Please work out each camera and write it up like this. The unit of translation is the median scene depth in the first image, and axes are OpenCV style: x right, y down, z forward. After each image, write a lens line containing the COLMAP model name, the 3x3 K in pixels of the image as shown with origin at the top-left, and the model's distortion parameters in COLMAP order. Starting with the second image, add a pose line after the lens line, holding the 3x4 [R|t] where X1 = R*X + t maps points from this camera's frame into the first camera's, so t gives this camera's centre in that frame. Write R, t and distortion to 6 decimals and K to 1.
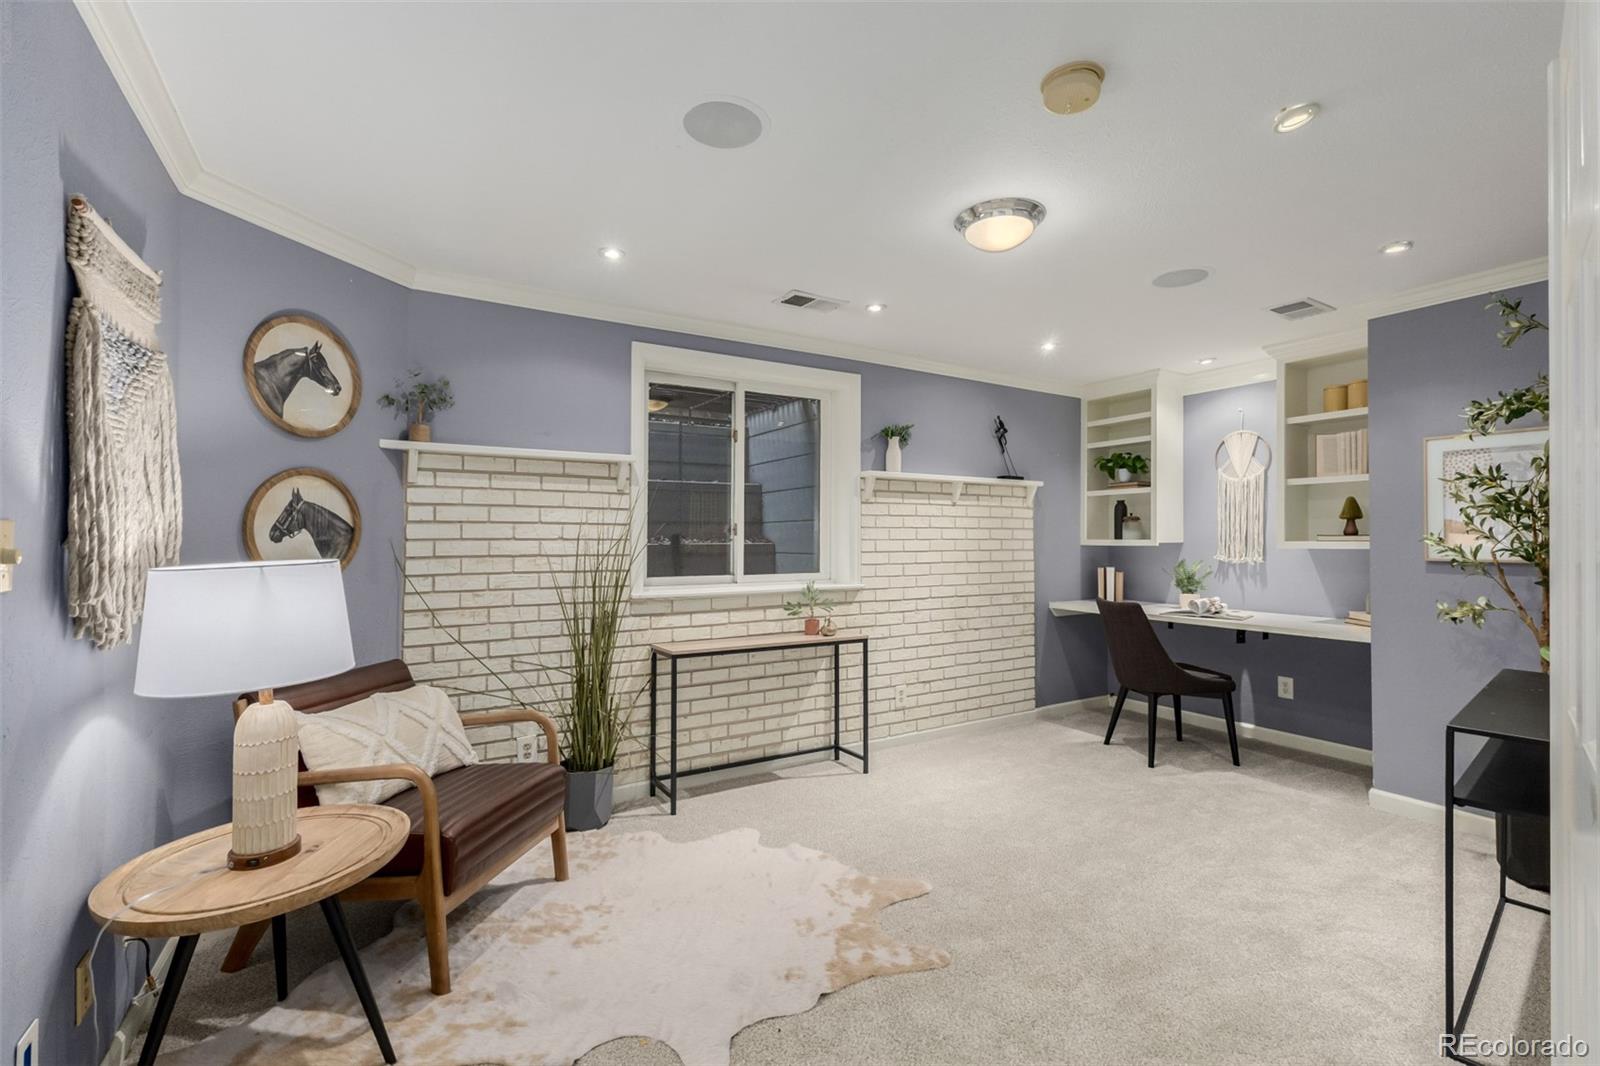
lens RADIAL K [[704.6, 0, 797.8], [0, 704.6, 528.8], [0, 0, 1]] dist [0.012473, -0.001513]
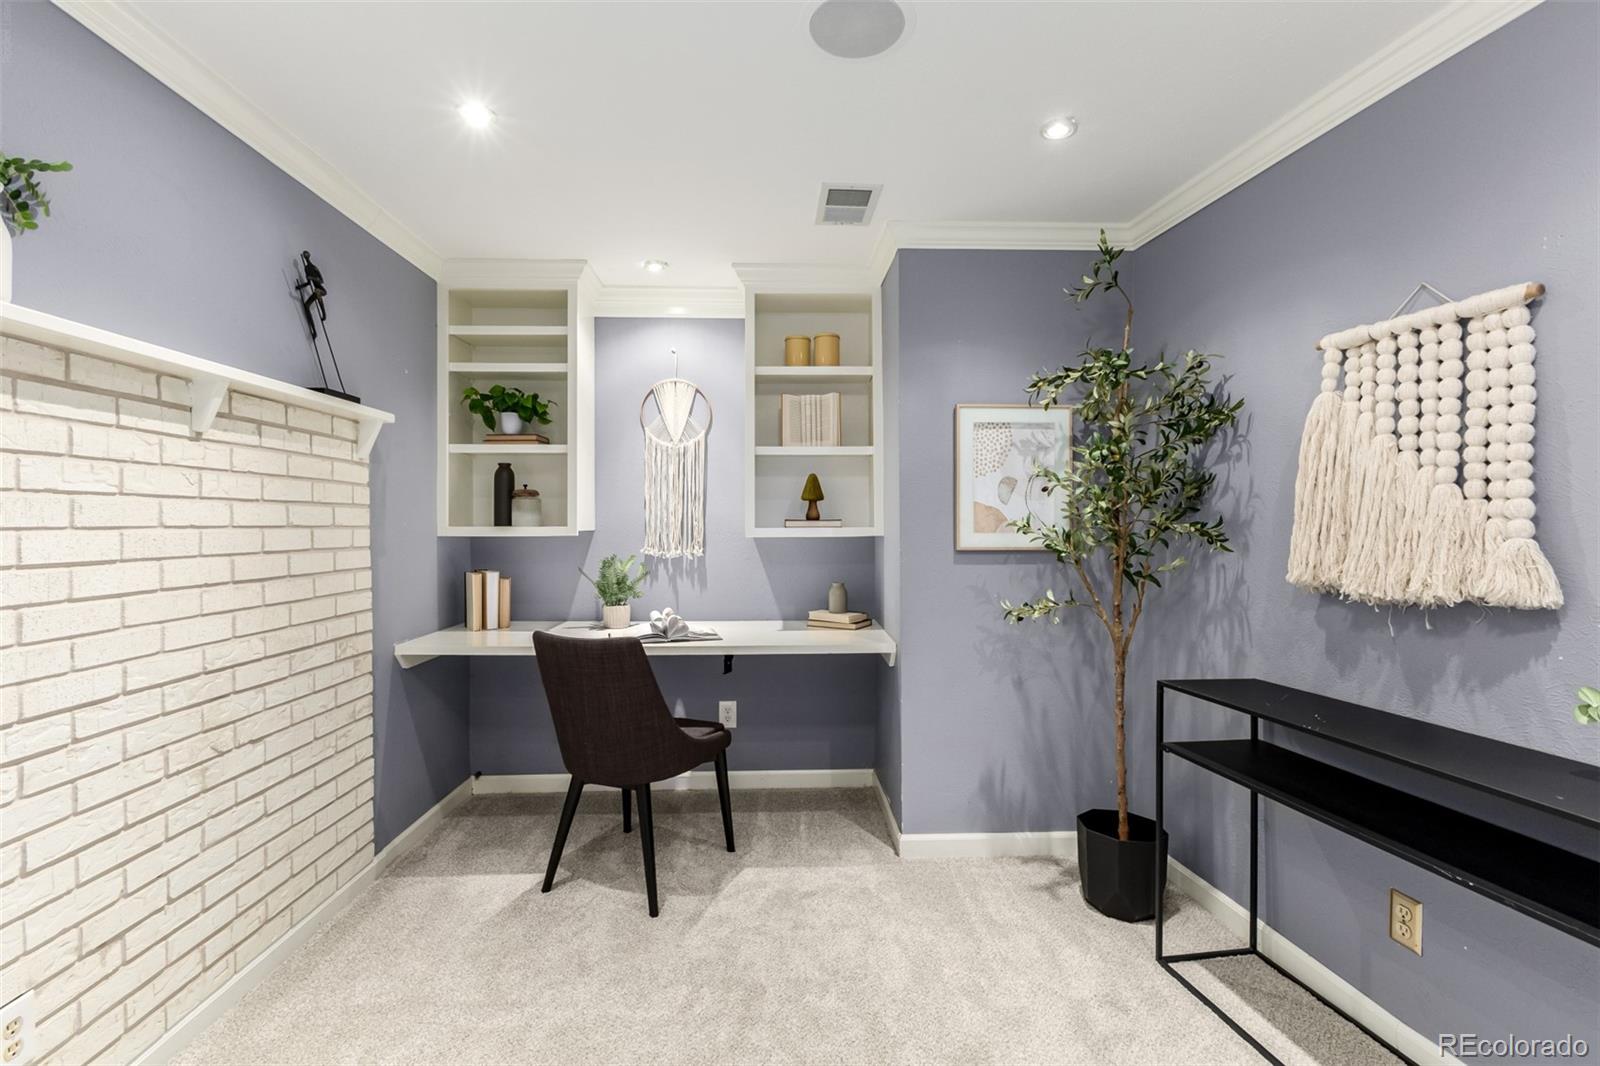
lens RADIAL K [[704.6, 0, 797.8], [0, 704.6, 528.8], [0, 0, 1]] dist [0.012473, -0.001513]
pose [[0.479920, -0.005926, 0.877292, 0.037537], [-0.010059, 0.999874, 0.012257, 0.007671], [-0.877254, -0.014707, 0.479800, 0.514517]]
